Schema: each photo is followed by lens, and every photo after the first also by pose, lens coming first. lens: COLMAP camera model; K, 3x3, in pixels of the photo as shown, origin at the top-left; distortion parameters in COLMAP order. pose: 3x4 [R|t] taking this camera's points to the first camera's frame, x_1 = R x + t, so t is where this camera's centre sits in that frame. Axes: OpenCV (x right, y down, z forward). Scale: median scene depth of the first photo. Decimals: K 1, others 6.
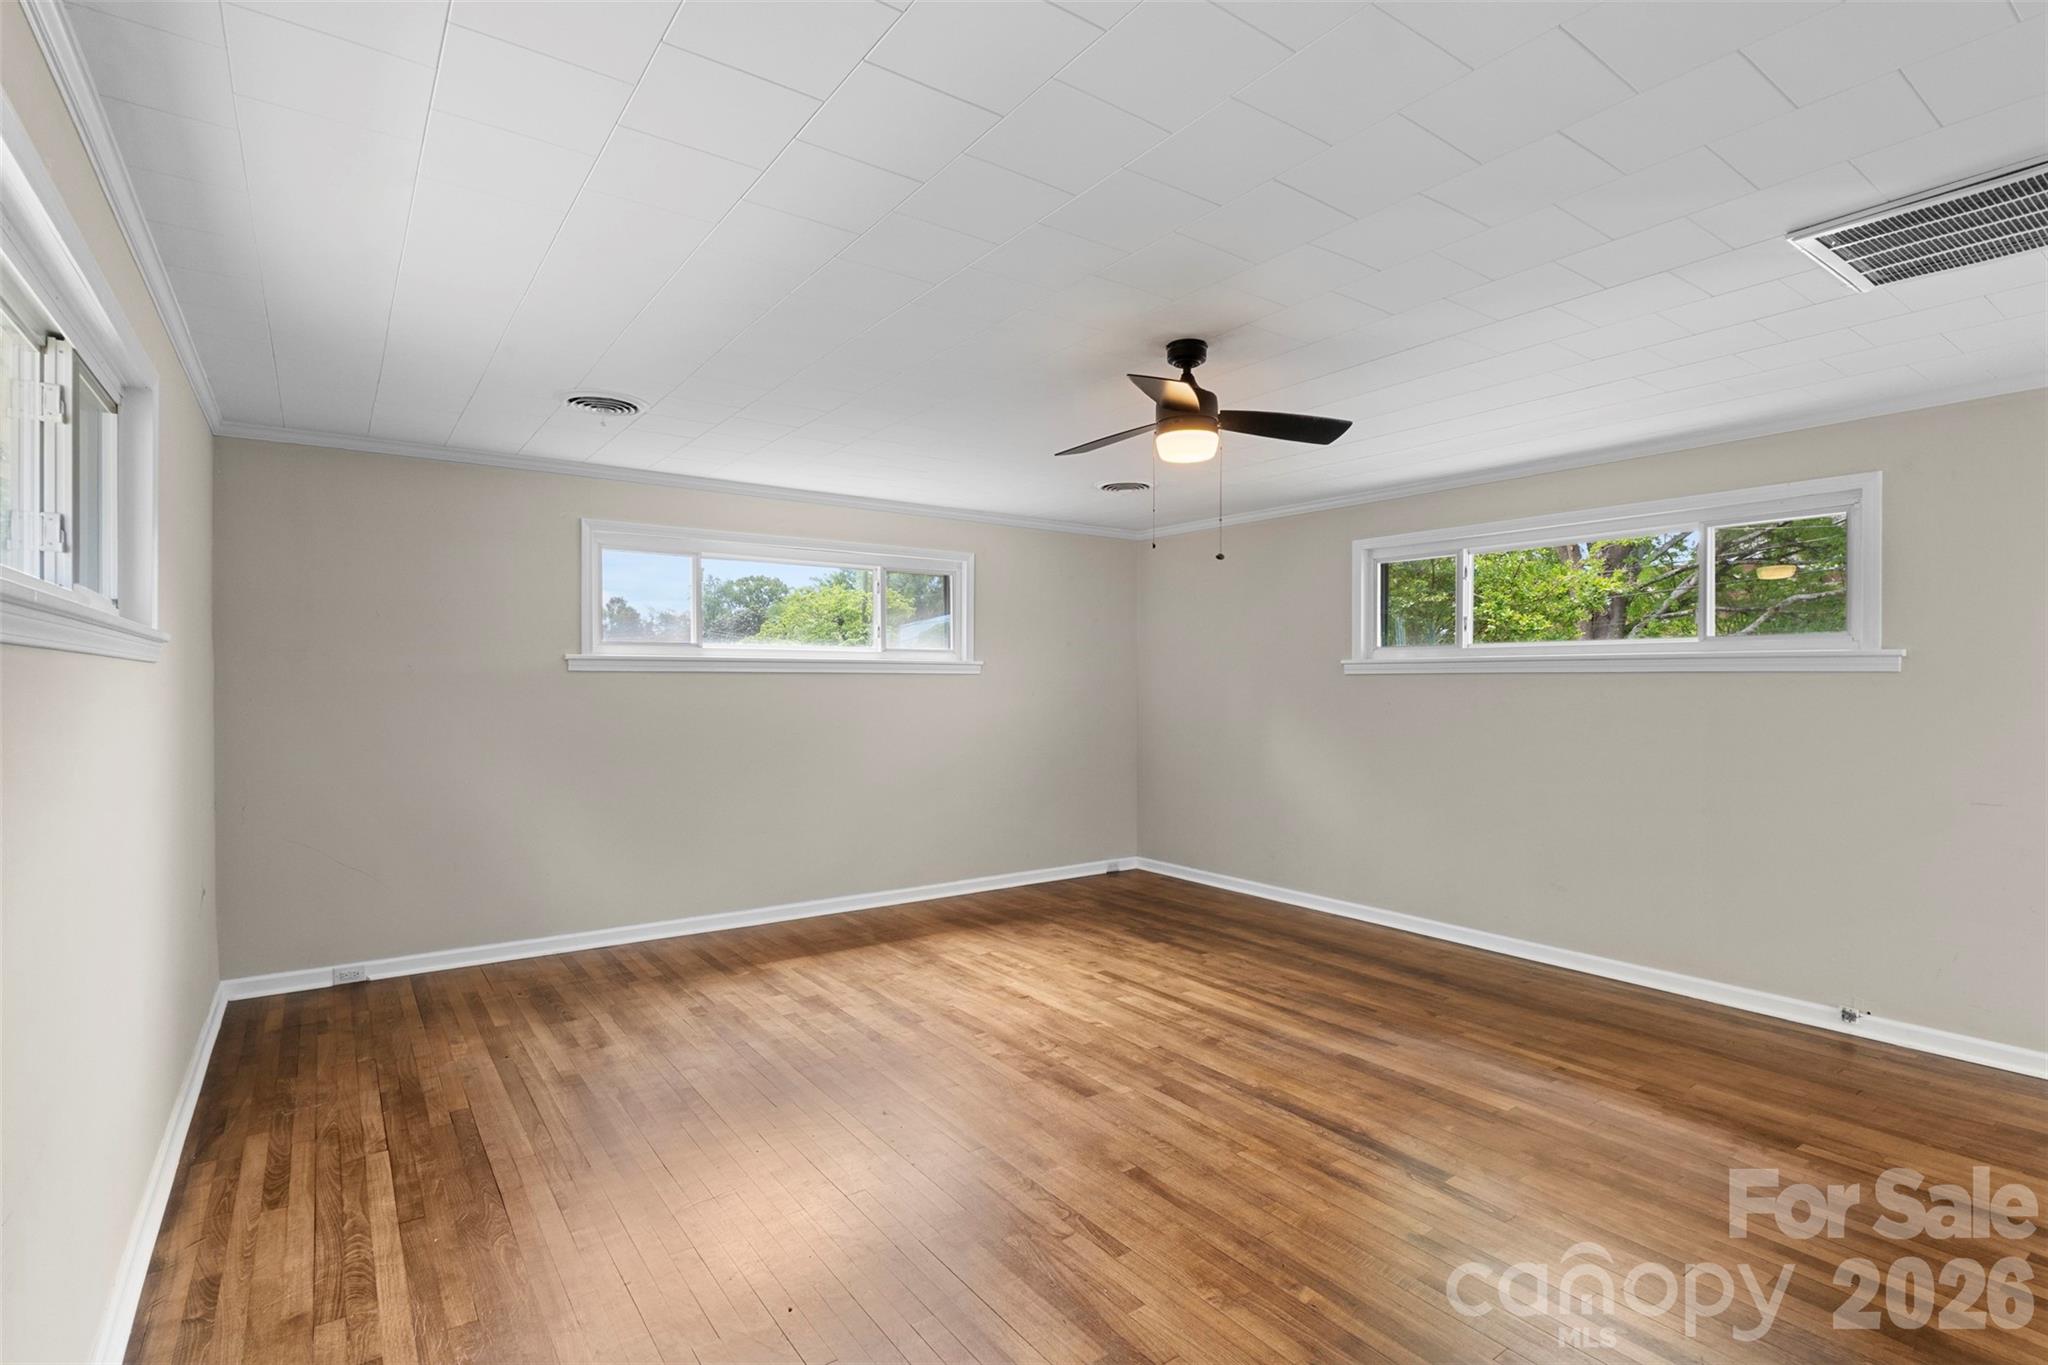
lens RADIAL K [[979.6, 0, 1010.4], [0, 979.6, 680.0], [0, 0, 1]] dist [-0.005981, -0.000627]
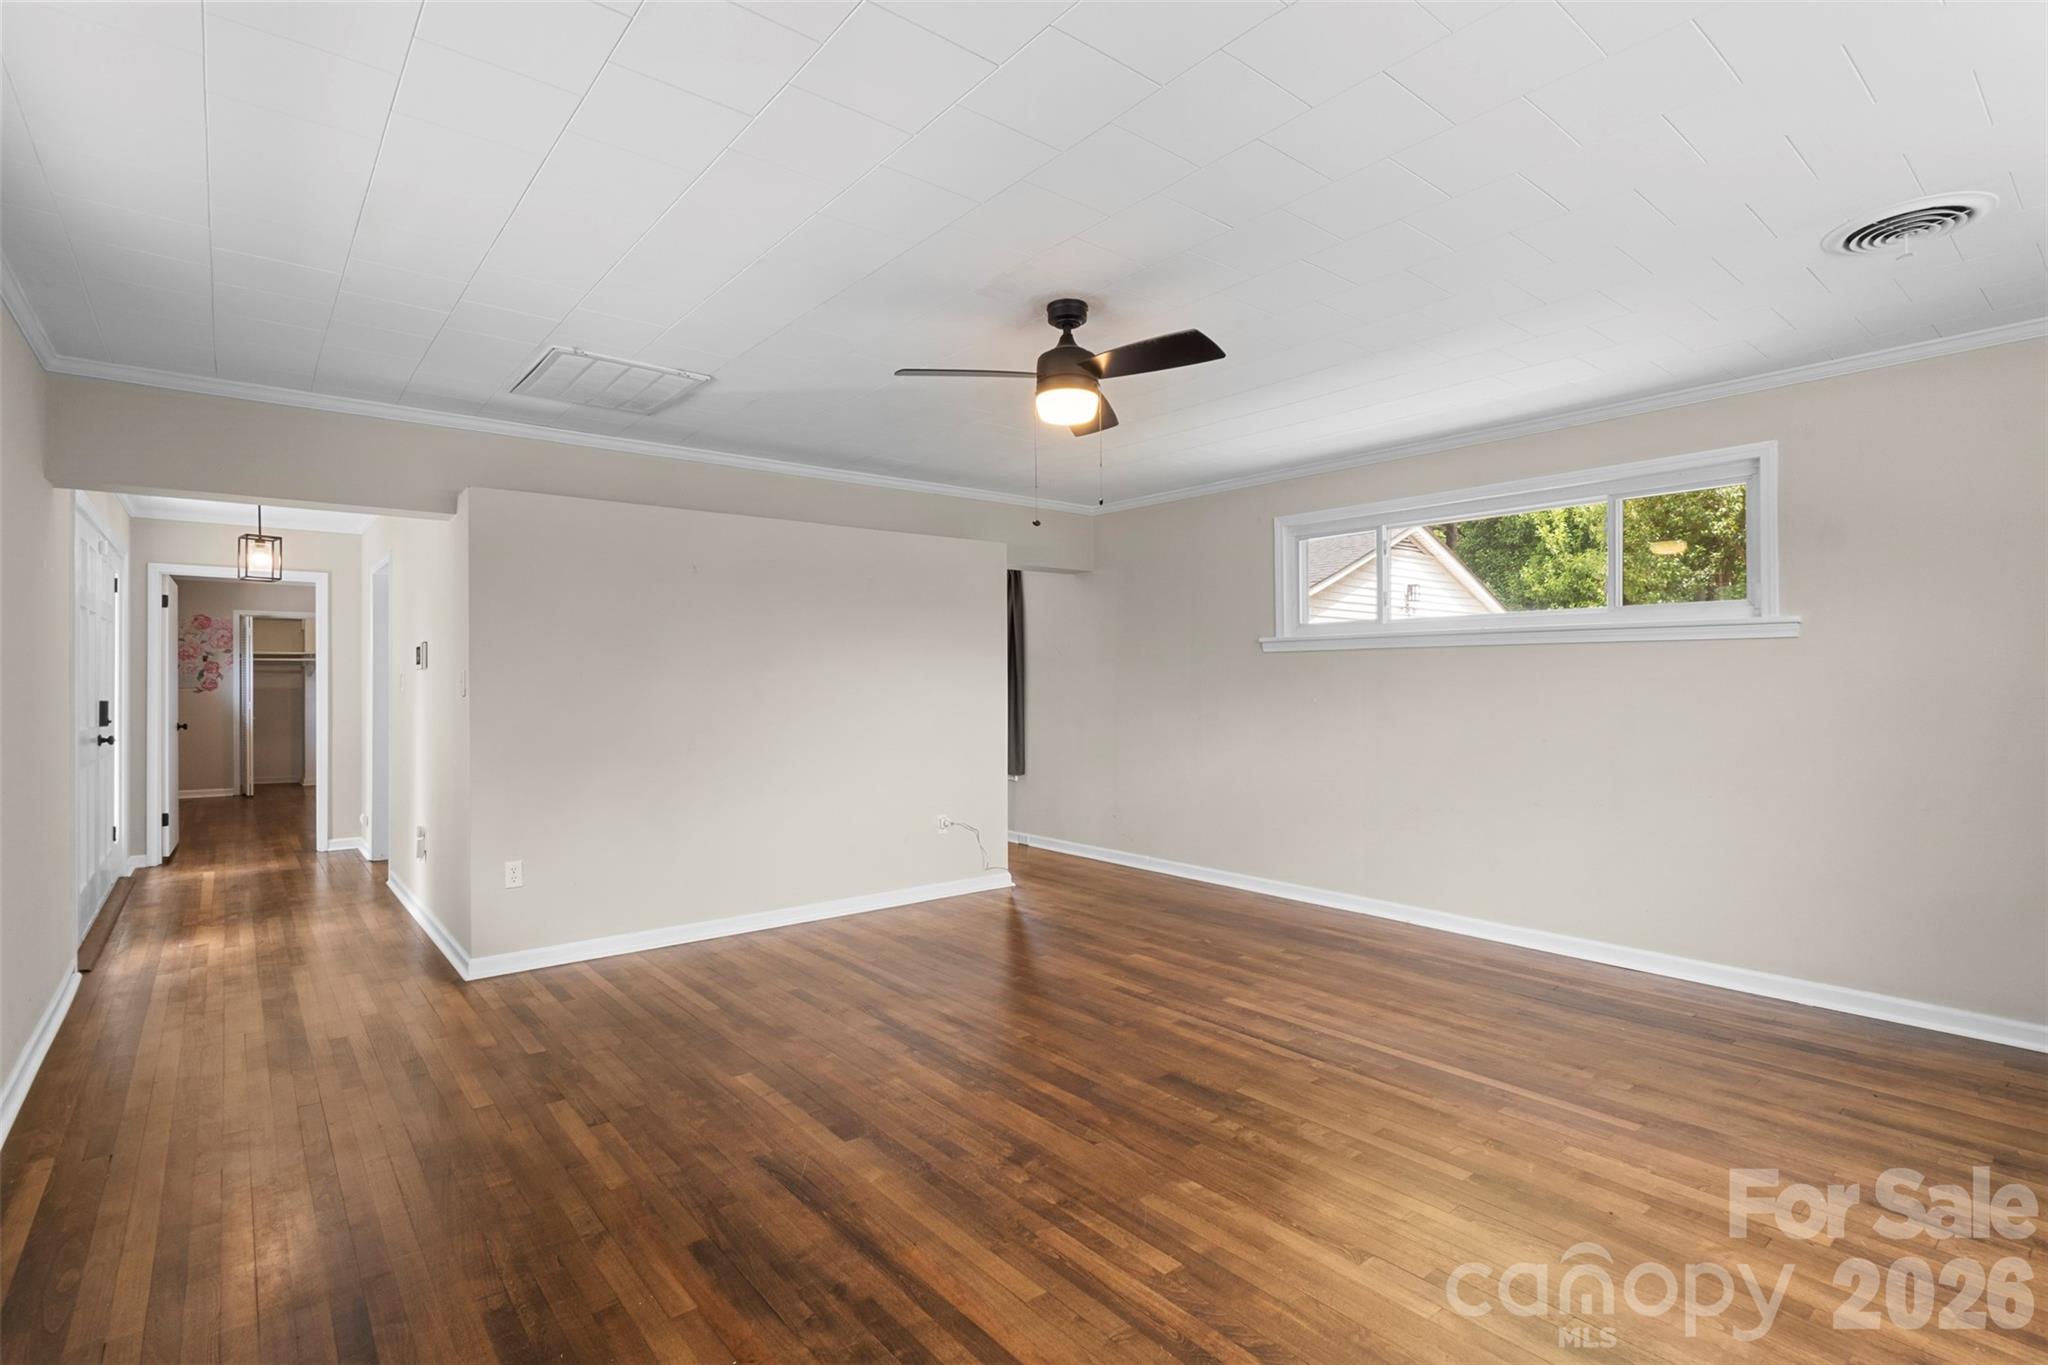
lens RADIAL K [[979.6, 0, 1010.4], [0, 979.6, 680.0], [0, 0, 1]] dist [-0.005981, -0.000627]
pose [[-0.997663, 0.007592, -0.067910, 0.260578], [0.008098, 0.999941, -0.007179, 0.039588], [0.067852, -0.007712, -0.997666, 1.717825]]
